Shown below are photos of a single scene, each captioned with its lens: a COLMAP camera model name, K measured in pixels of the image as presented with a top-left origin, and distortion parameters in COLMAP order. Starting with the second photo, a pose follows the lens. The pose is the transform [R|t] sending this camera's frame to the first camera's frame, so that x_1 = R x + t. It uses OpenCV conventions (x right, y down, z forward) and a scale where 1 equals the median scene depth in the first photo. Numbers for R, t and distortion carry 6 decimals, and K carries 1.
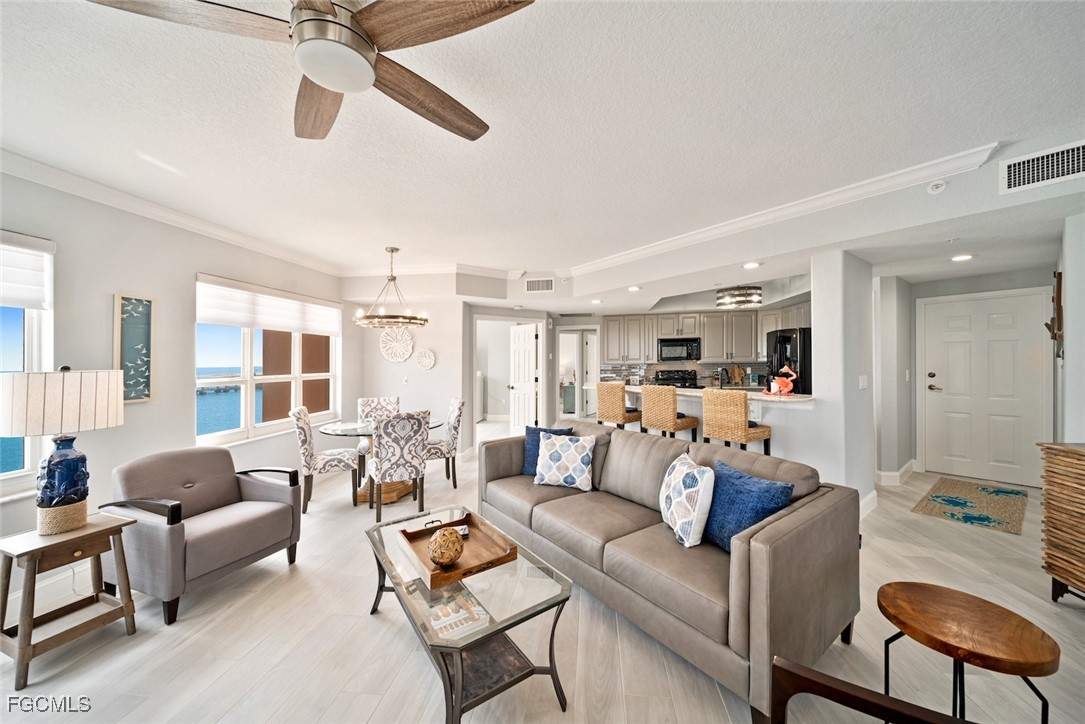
lens RADIAL K [[386.2, 0, 549.0], [0, 386.2, 364.7], [0, 0, 1]] dist [-0.003879, -0.000839]
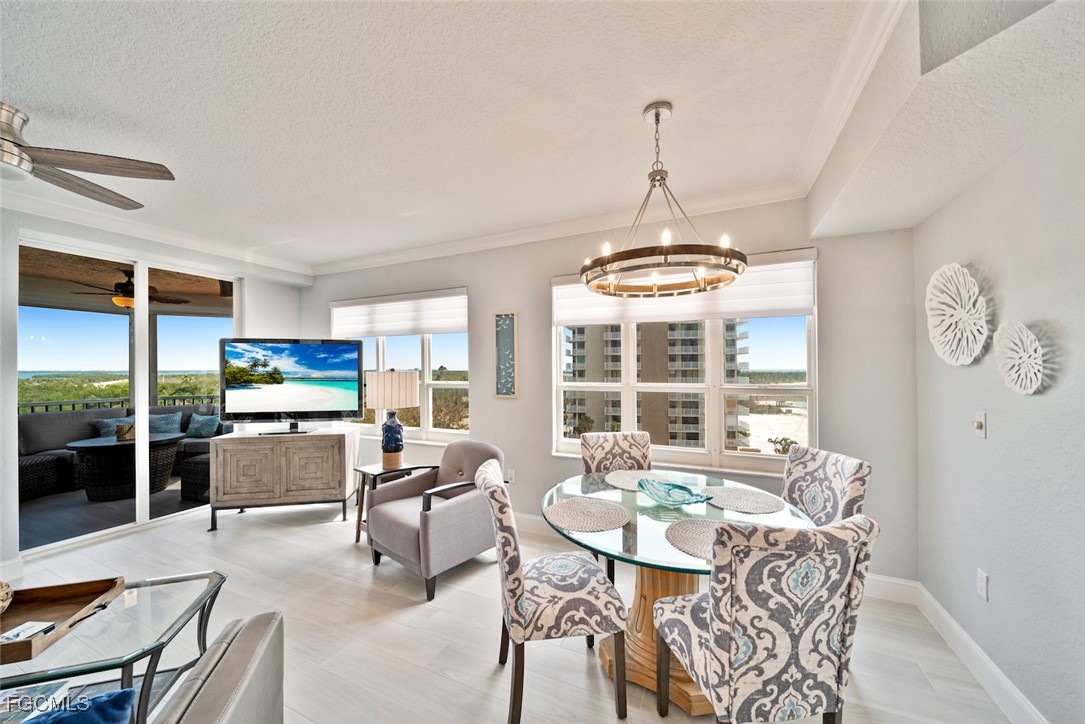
lens RADIAL K [[386.2, 0, 547.1], [0, 386.2, 369.6], [0, 0, 1]] dist [-0.003879, -0.000839]
pose [[-0.300827, 0.020221, -0.953464, 0.053824], [-0.001370, 0.999765, 0.021635, -0.013944], [0.953678, 0.007814, -0.300728, 1.083715]]
